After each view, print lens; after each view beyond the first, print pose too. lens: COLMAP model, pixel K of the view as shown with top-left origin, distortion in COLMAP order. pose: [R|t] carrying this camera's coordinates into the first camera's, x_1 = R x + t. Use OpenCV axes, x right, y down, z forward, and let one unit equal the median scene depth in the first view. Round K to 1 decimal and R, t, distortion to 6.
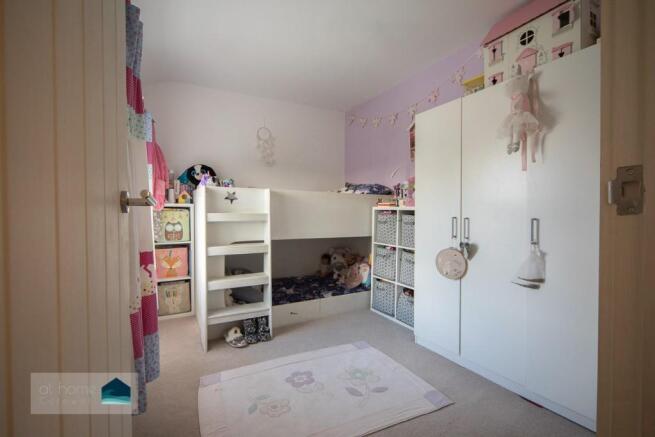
lens RADIAL K [[293.8, 0, 327.5], [0, 293.8, 218.5], [0, 0, 1]] dist [-0.001020, 0.000233]
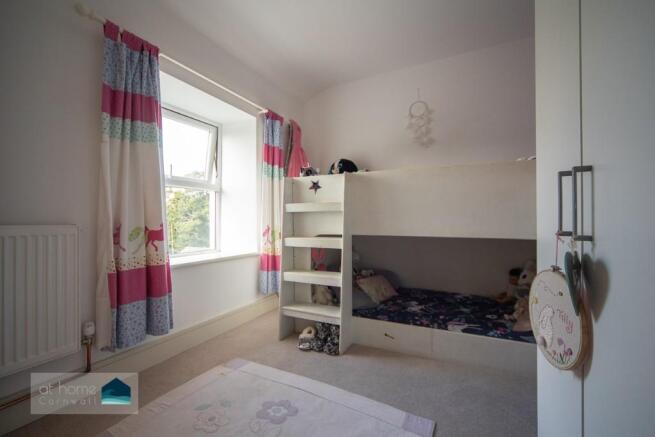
lens RADIAL K [[293.8, 0, 327.5], [0, 293.8, 218.5], [0, 0, 1]] dist [-0.001020, 0.000233]
pose [[0.570286, -0.001210, -0.821445, 0.458888], [-0.011016, 0.999898, -0.009121, 0.037779], [0.821372, 0.014250, 0.570214, 0.499267]]
